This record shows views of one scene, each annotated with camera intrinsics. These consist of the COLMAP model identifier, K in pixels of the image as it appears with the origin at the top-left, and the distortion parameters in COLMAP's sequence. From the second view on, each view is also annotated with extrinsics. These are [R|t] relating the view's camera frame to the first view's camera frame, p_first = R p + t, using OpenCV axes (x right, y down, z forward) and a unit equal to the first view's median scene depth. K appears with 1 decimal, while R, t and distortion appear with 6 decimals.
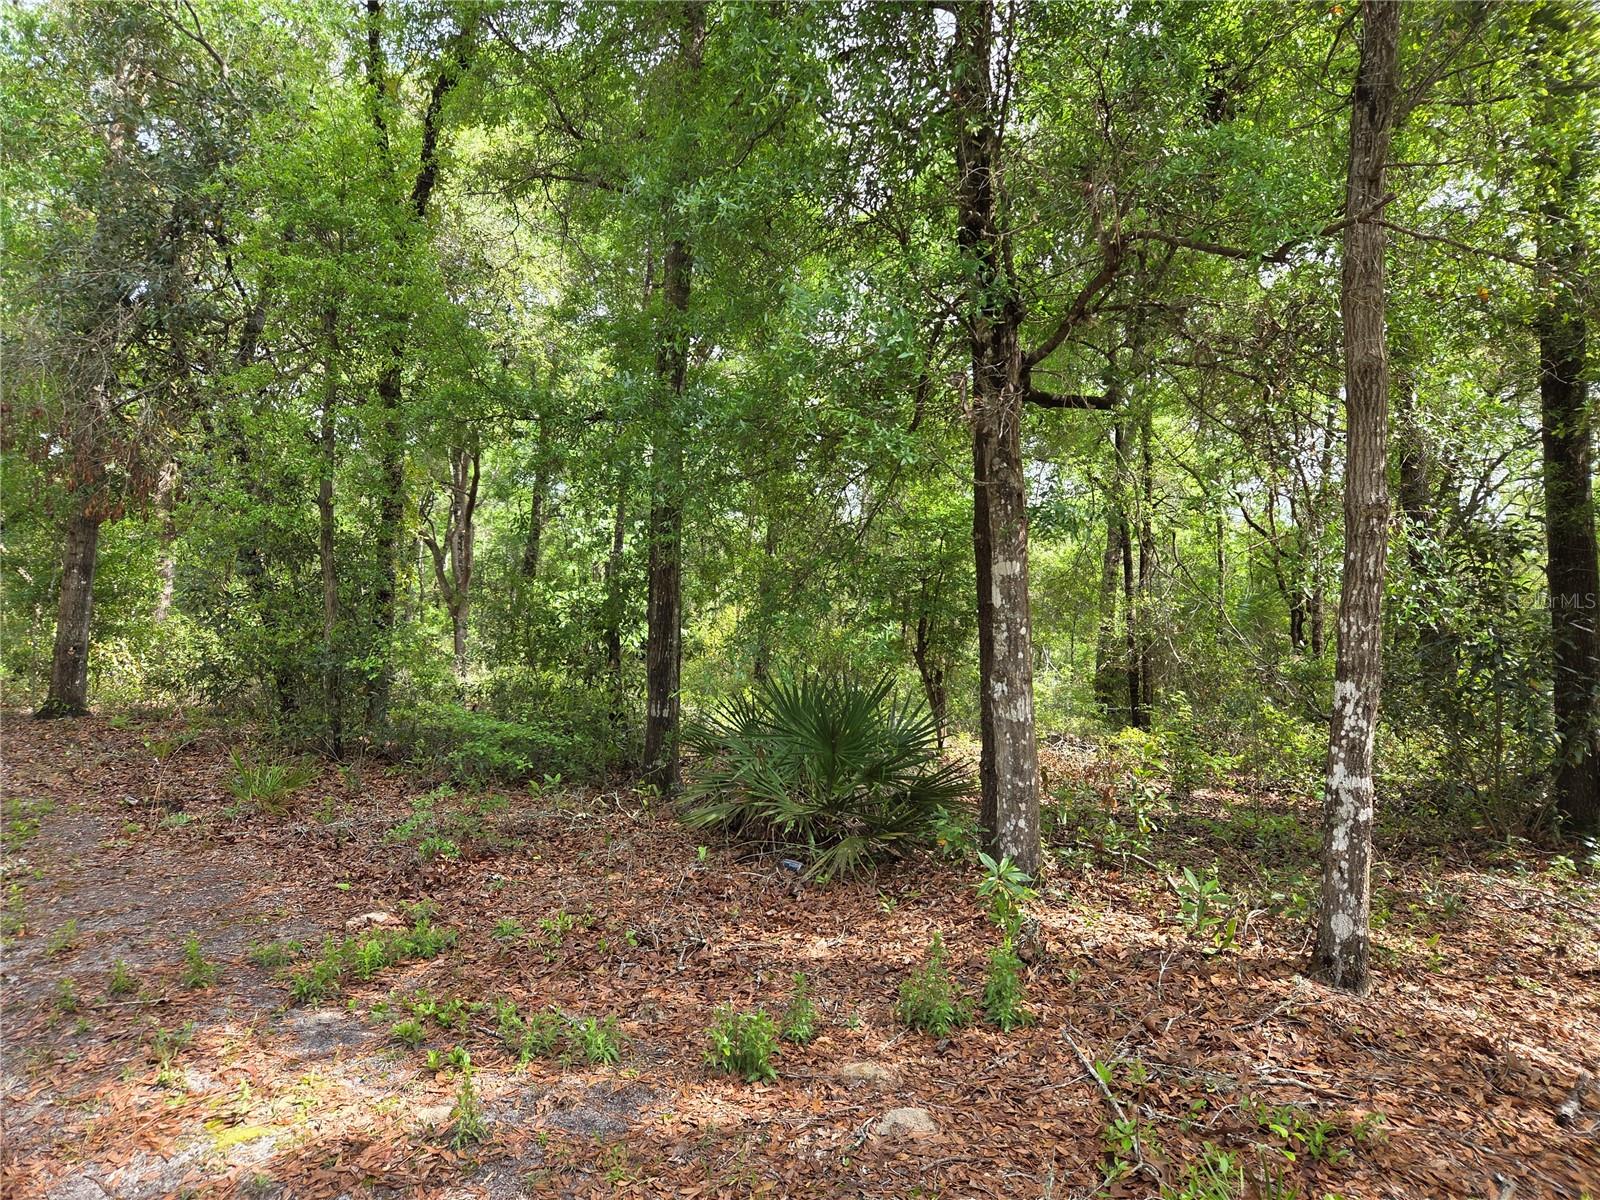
lens RADIAL K [[1070.6, 0, 790.8], [0, 1070.6, 583.3], [0, 0, 1]] dist [0.053905, -0.044059]
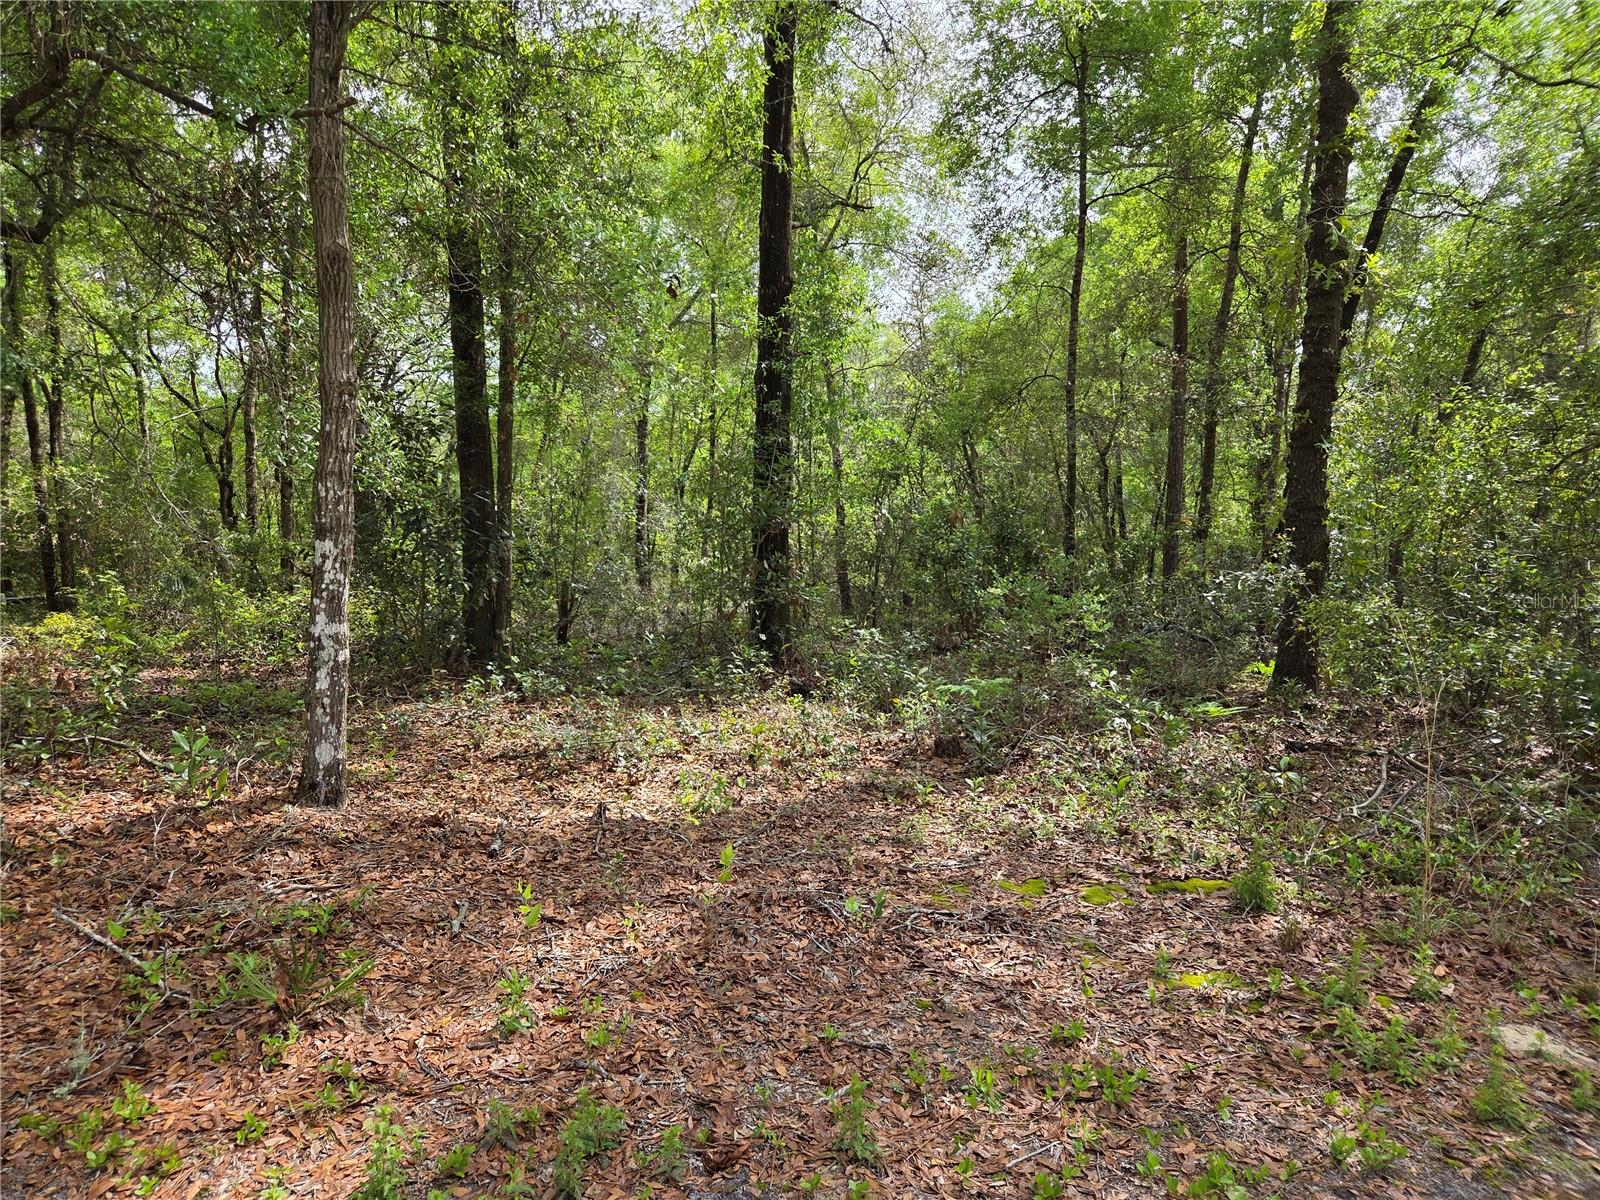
lens RADIAL K [[1070.6, 0, 792.1], [0, 1070.6, 589.7], [0, 0, 1]] dist [0.053905, -0.044059]
pose [[0.606076, -0.069363, 0.792377, -0.084020], [-0.026553, 0.993871, 0.107311, 0.008526], [-0.794964, -0.086078, 0.600519, -0.060850]]
